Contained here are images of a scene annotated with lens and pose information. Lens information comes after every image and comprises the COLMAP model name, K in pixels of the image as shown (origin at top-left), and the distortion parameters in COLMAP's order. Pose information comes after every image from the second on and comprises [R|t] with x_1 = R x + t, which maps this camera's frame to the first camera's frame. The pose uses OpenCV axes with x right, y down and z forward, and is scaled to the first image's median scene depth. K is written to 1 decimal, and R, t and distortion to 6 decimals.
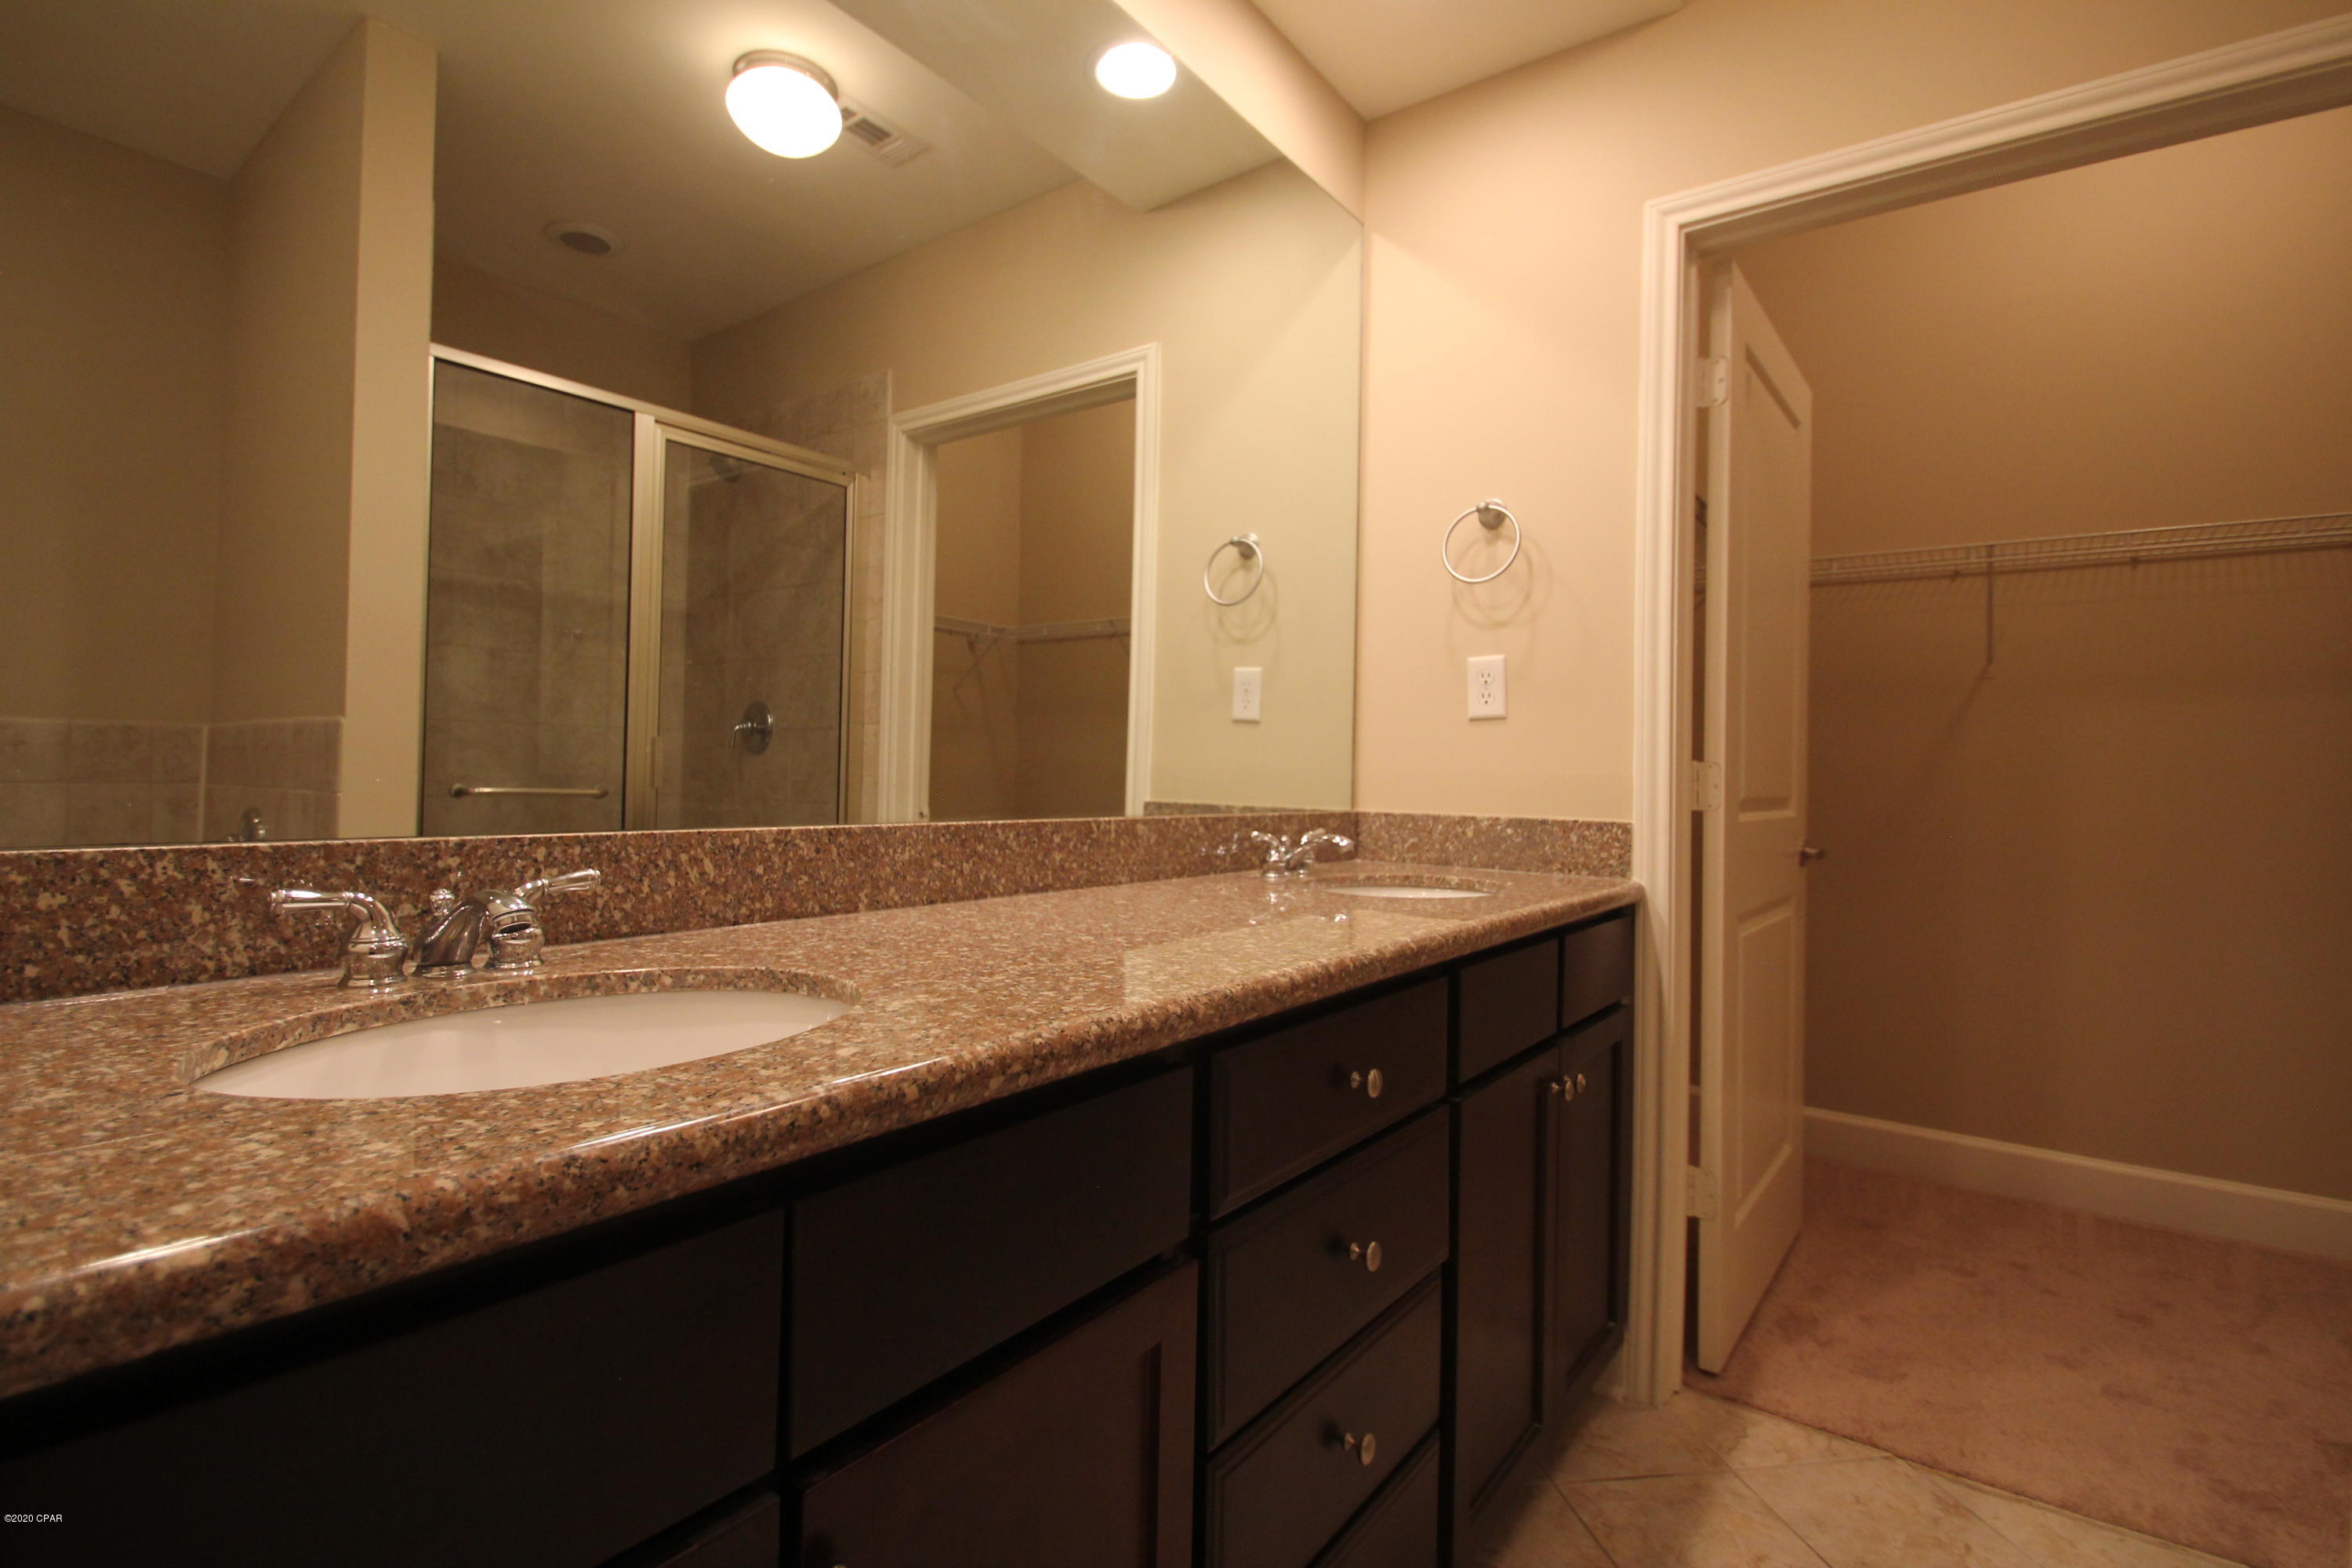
lens RADIAL K [[1082.3, 0, 1156.4], [0, 1082.3, 763.7], [0, 0, 1]] dist [0.011180, -0.015858]
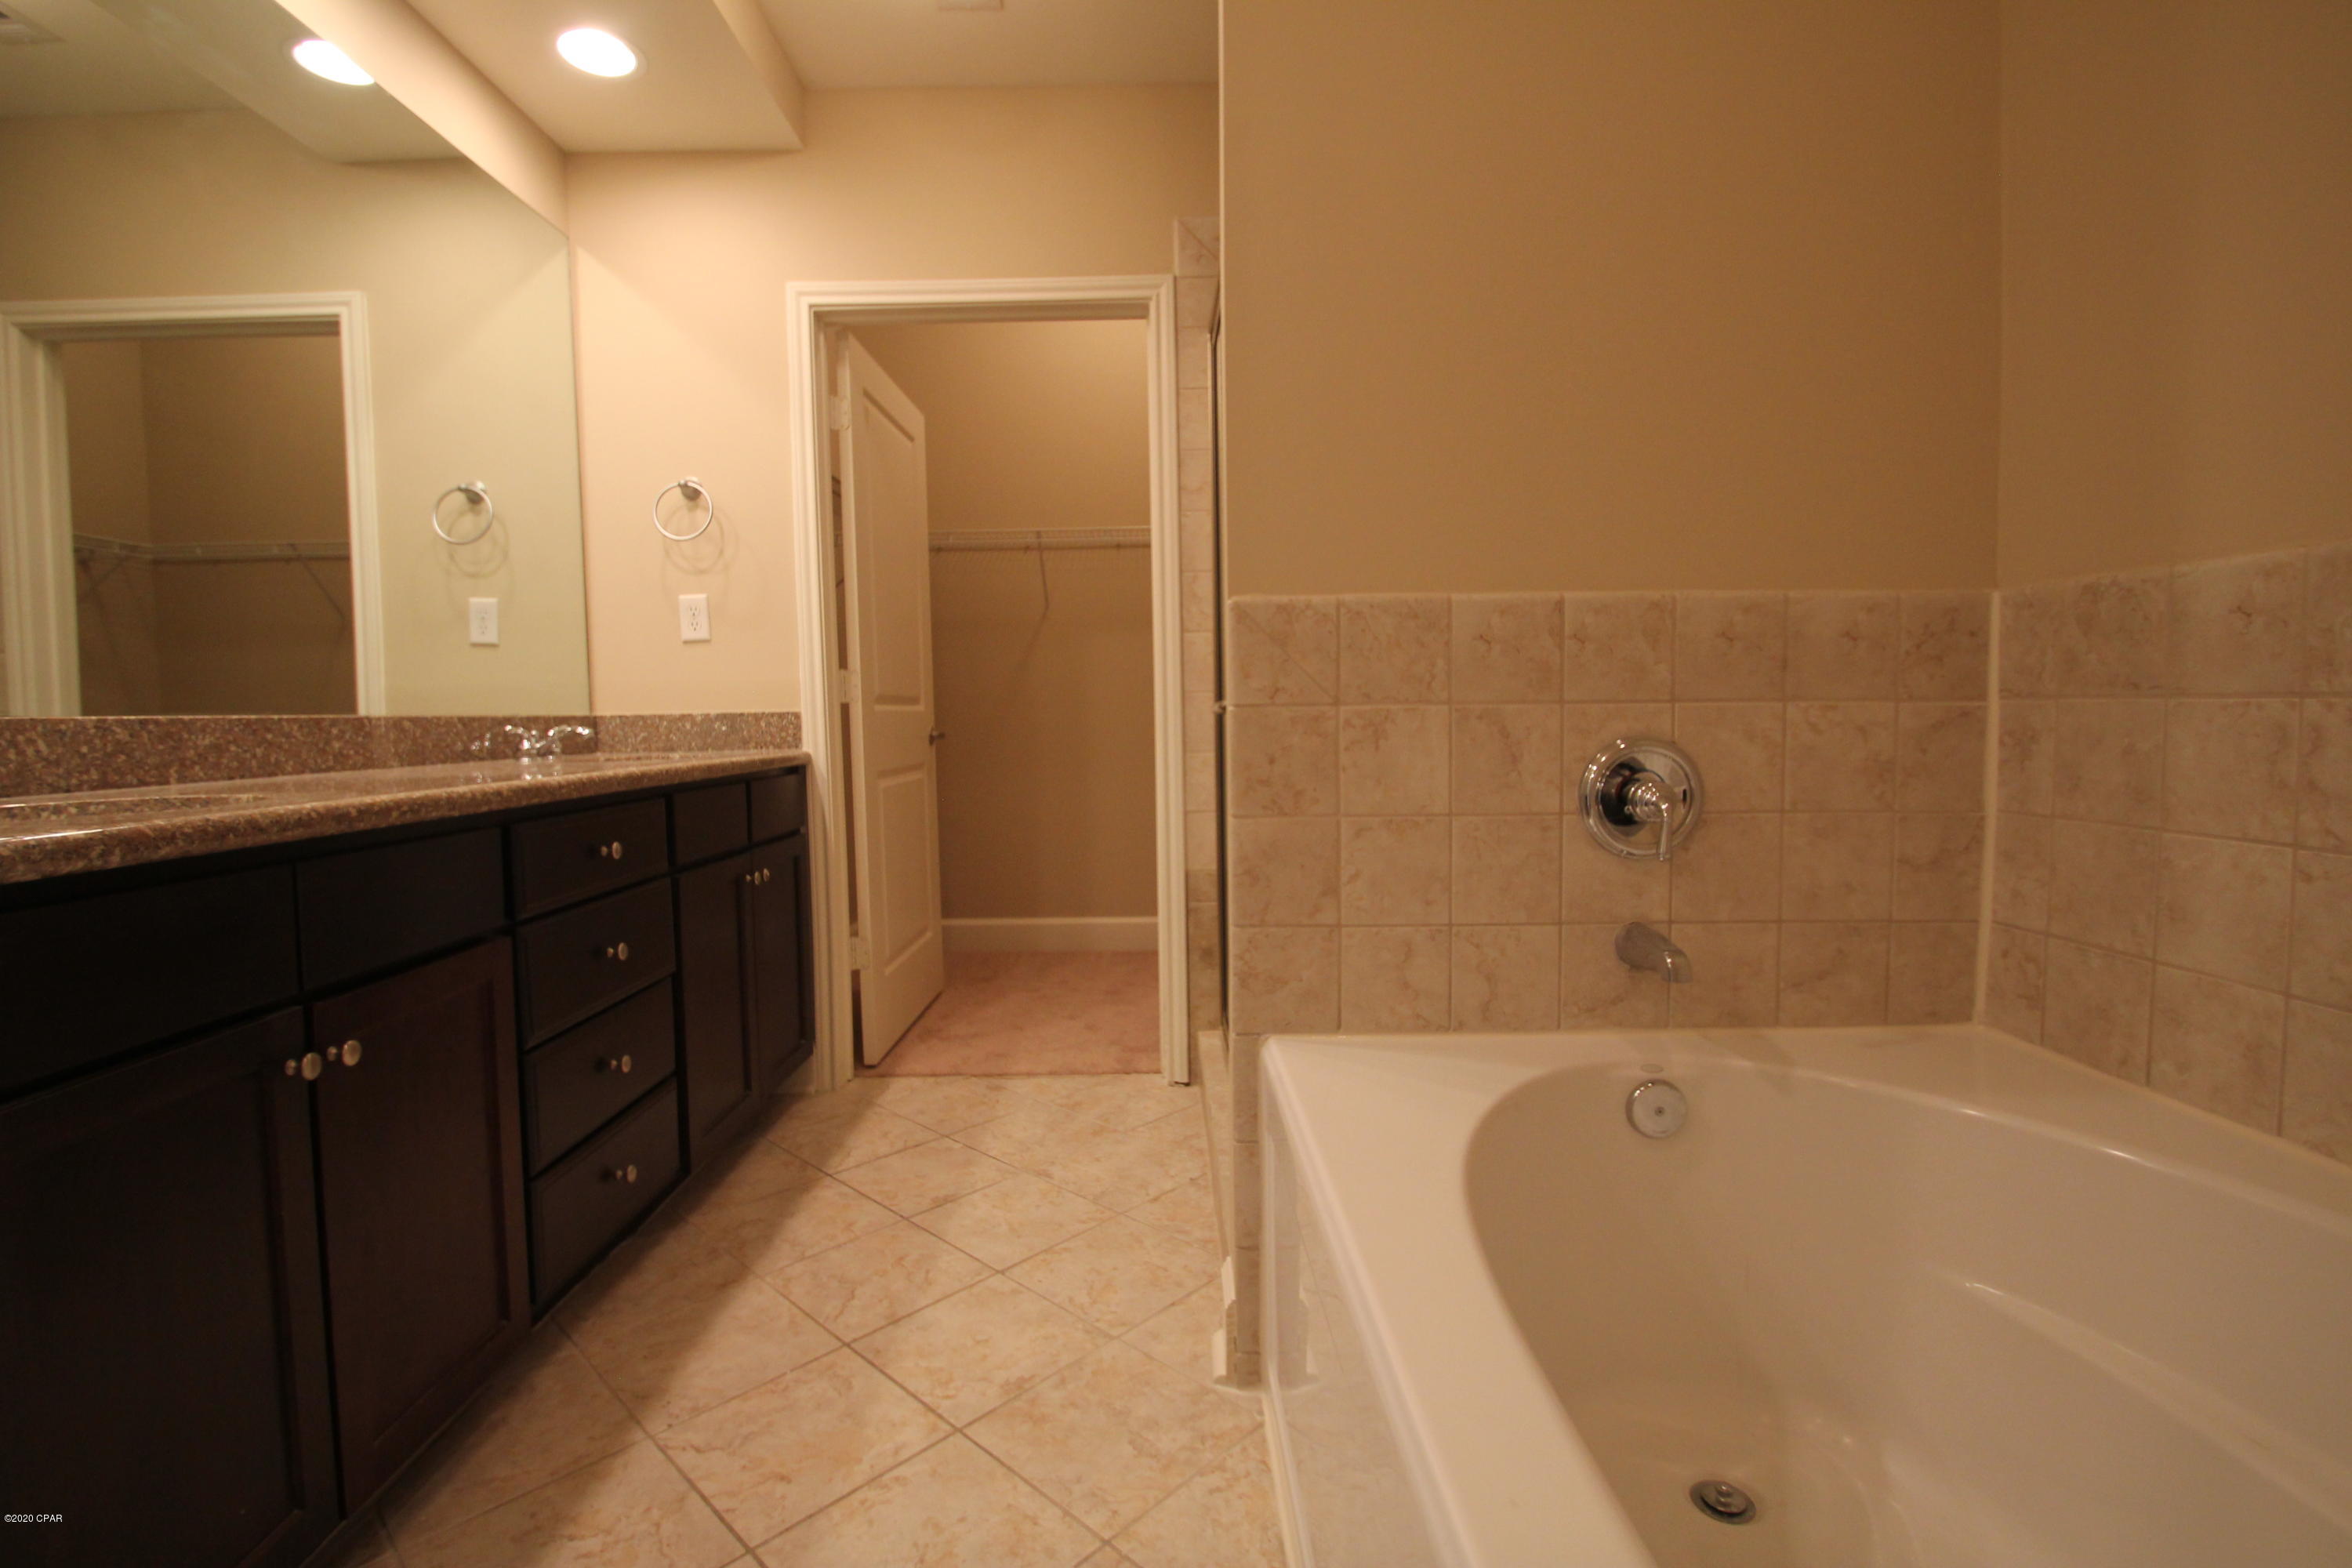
lens RADIAL K [[1082.3, 0, 1156.4], [0, 1082.3, 763.7], [0, 0, 1]] dist [0.011180, -0.015858]
pose [[0.787563, -0.066239, 0.612663, -0.094882], [0.031365, 0.997226, 0.067497, 0.043379], [-0.615435, -0.033942, 0.787457, -0.492963]]
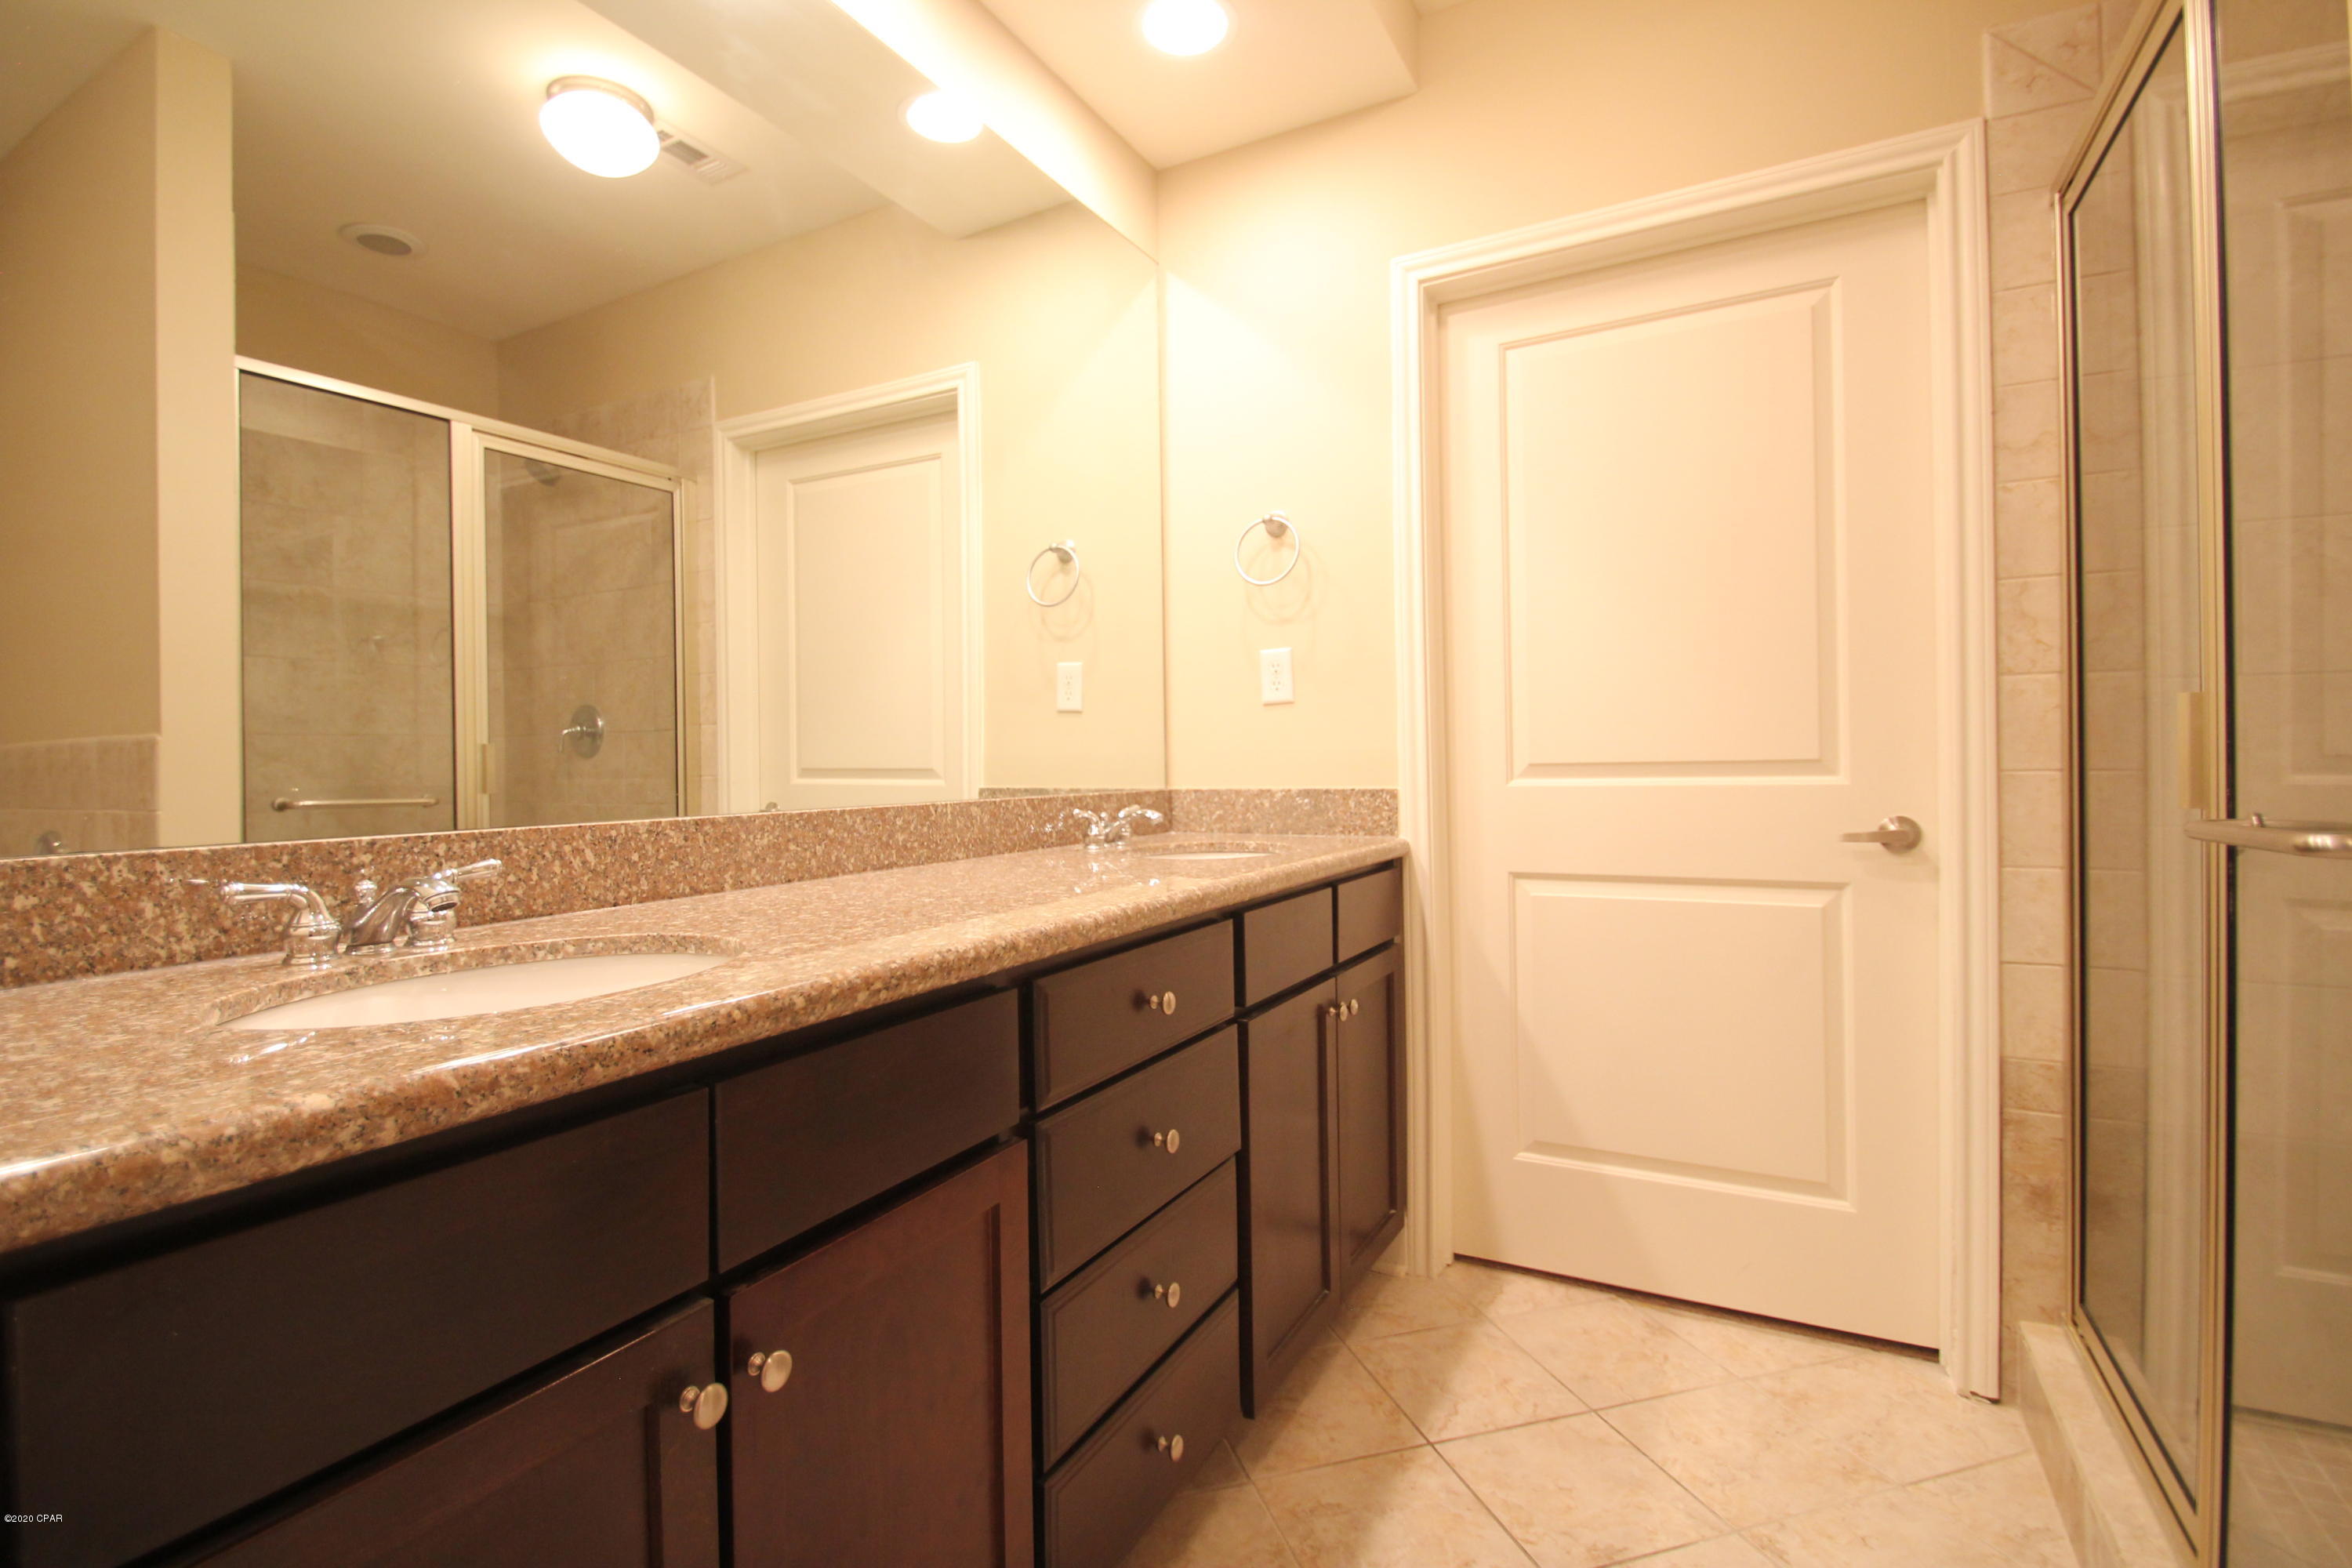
lens RADIAL K [[1082.3, 0, 1156.4], [0, 1082.3, 763.7], [0, 0, 1]] dist [0.011180, -0.015858]
pose [[0.988547, -0.036334, 0.146476, 0.008665], [0.034593, 0.999298, 0.014413, 0.001201], [-0.146896, -0.009181, 0.989109, -0.133408]]
